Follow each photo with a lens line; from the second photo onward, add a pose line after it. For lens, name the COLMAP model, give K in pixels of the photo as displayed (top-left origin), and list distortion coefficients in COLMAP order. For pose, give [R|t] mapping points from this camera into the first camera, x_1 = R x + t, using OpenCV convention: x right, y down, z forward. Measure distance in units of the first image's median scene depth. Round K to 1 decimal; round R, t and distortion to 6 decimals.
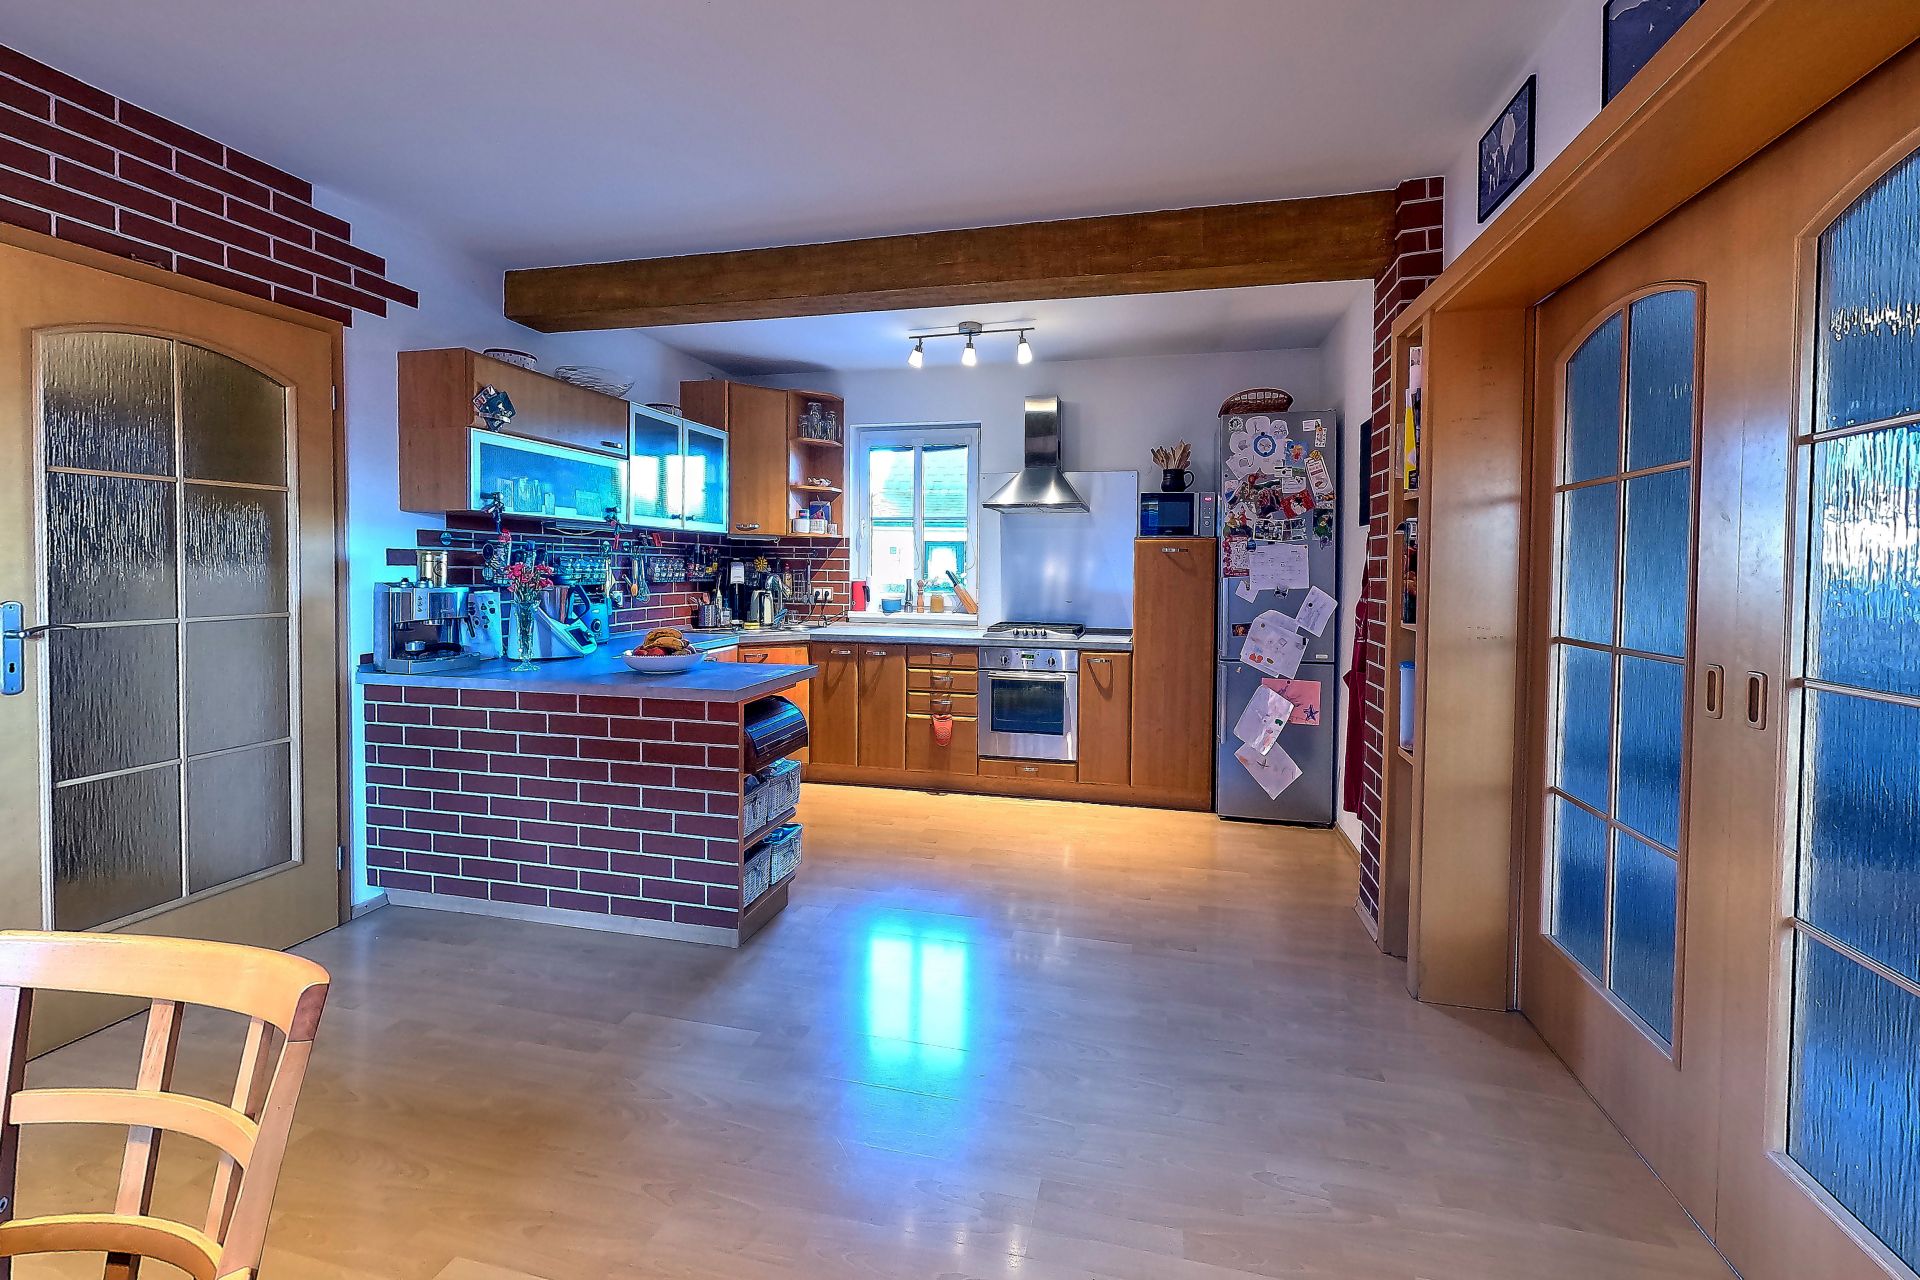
lens RADIAL K [[677.5, 0, 1011.7], [0, 677.5, 580.8], [0, 0, 1]] dist [0.001620, 0.000234]
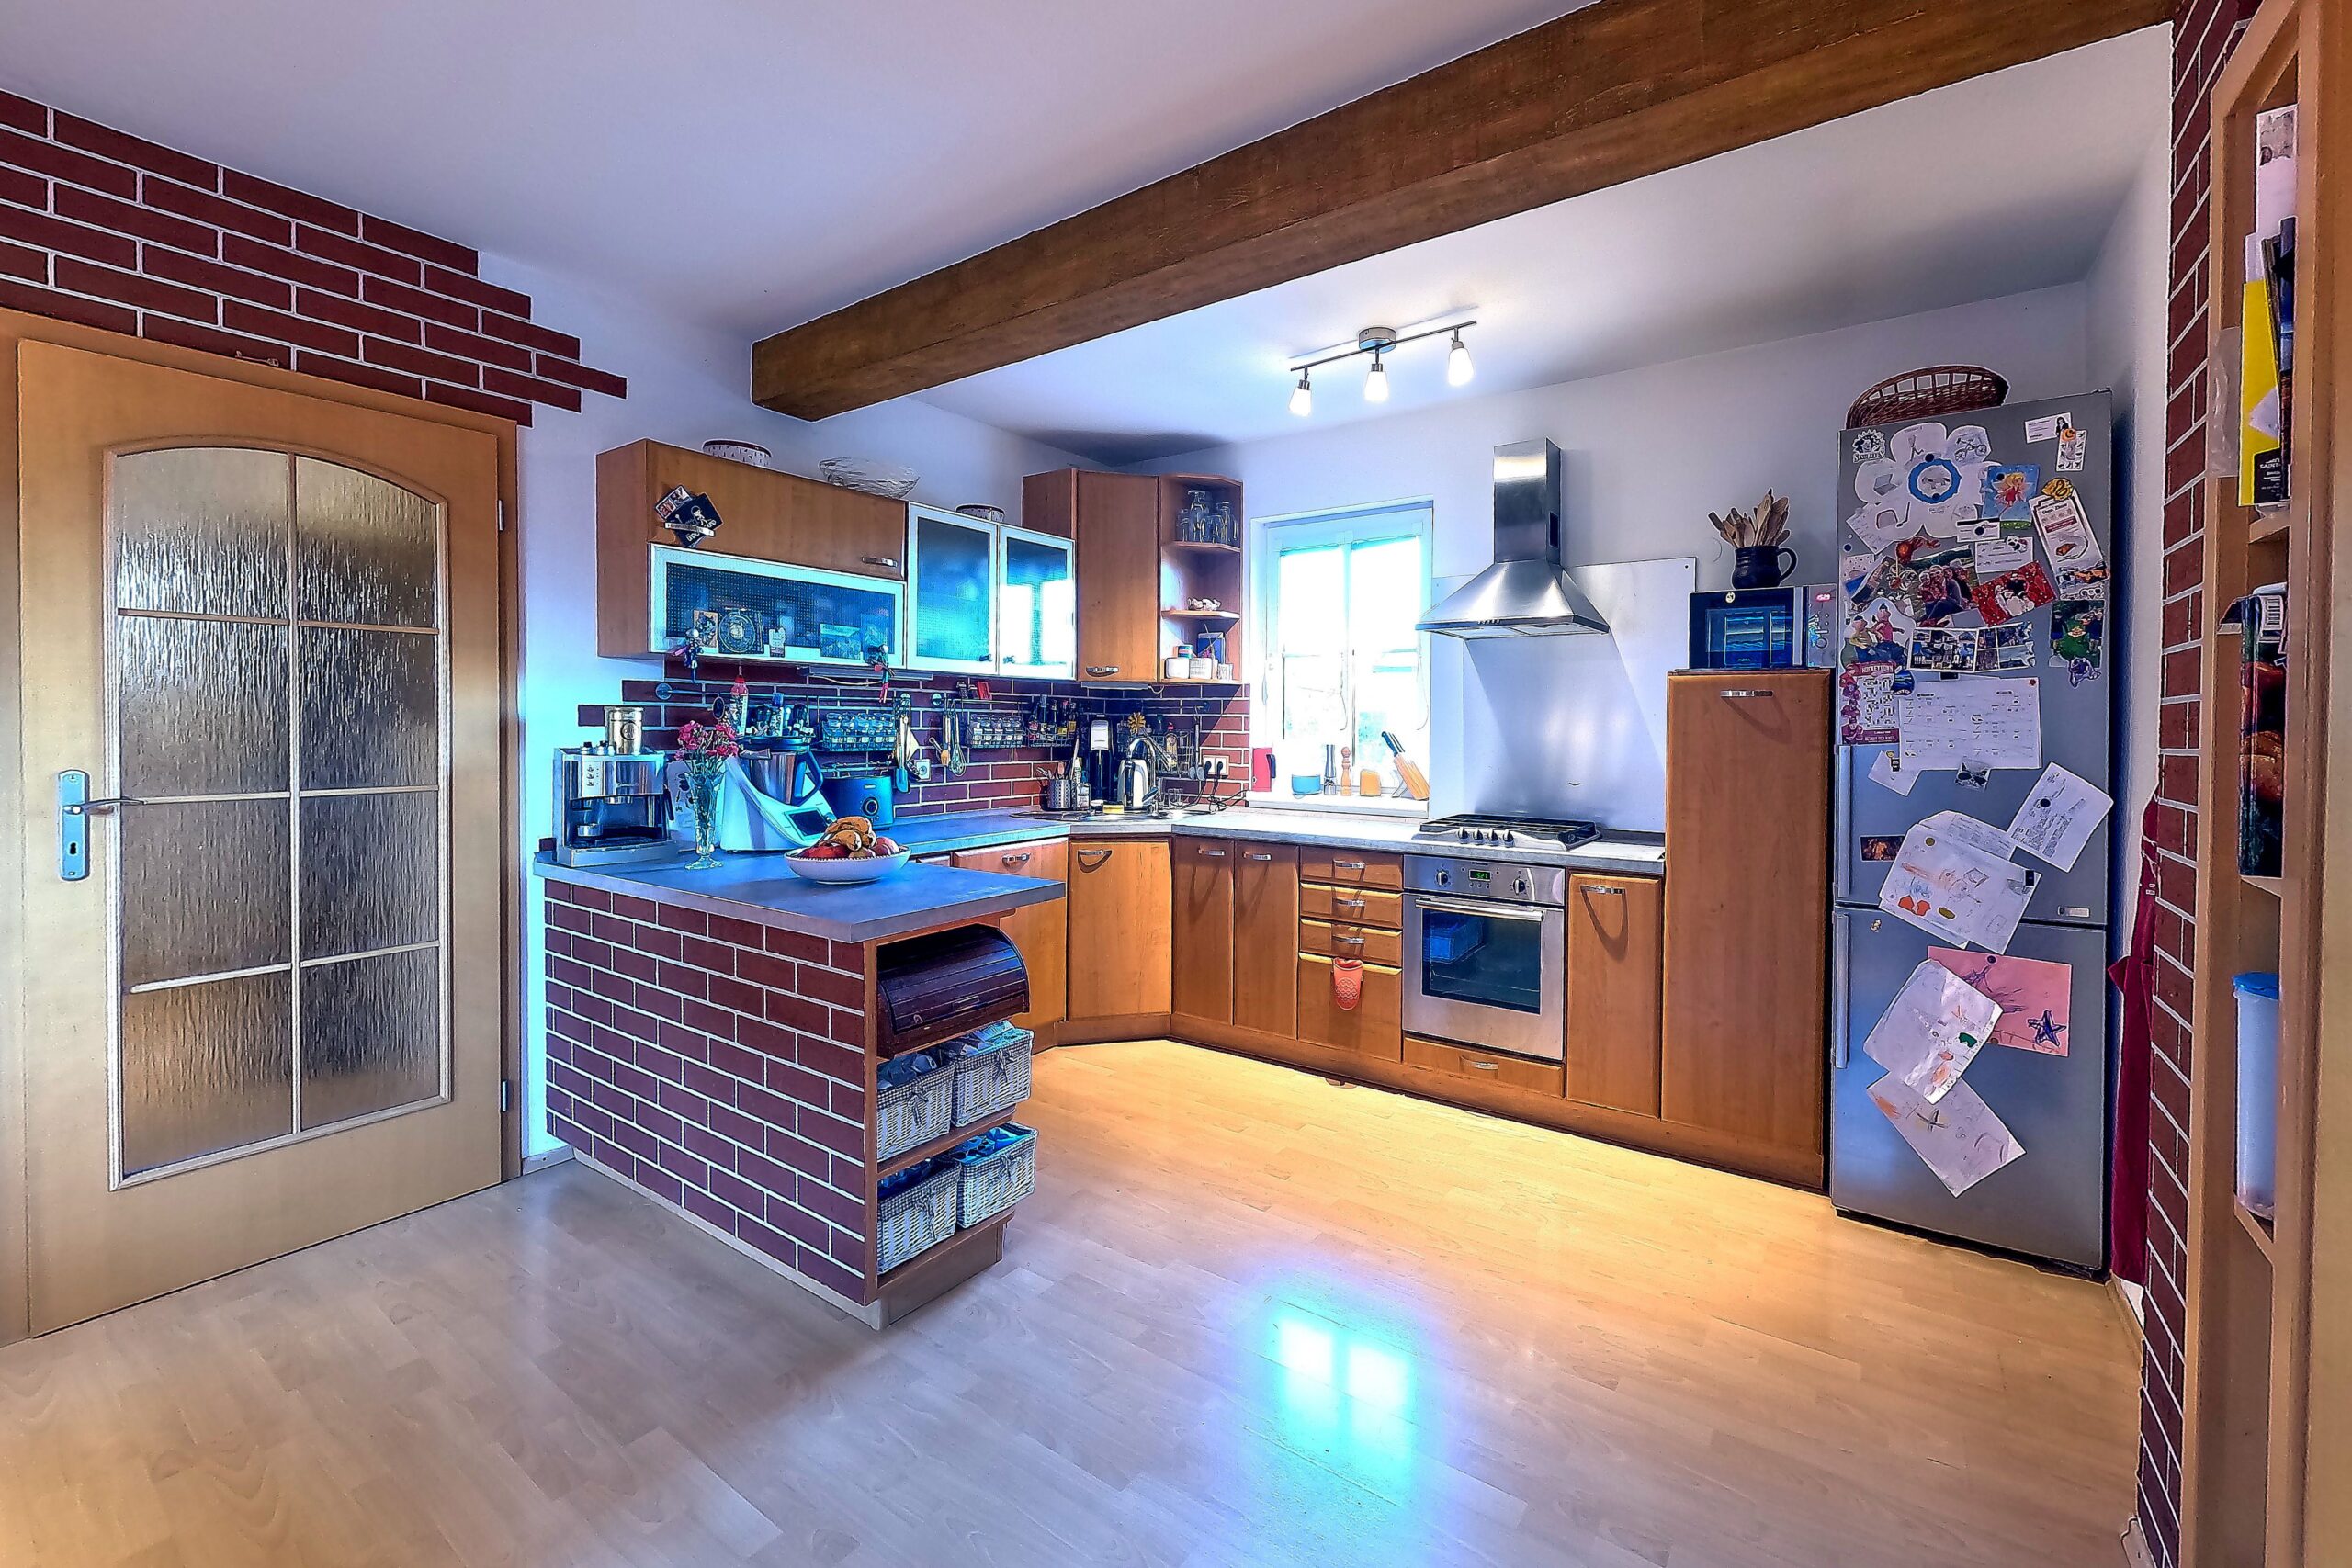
lens RADIAL K [[899.8, 0, 1293.3], [0, 899.8, 738.1], [0, 0, 1]] dist [-0.001547, 0.000566]
pose [[0.940488, 0.001325, -0.339823, 0.157428], [-0.004080, 0.999964, -0.007392, -0.003269], [0.339802, 0.008339, 0.940460, 0.221925]]
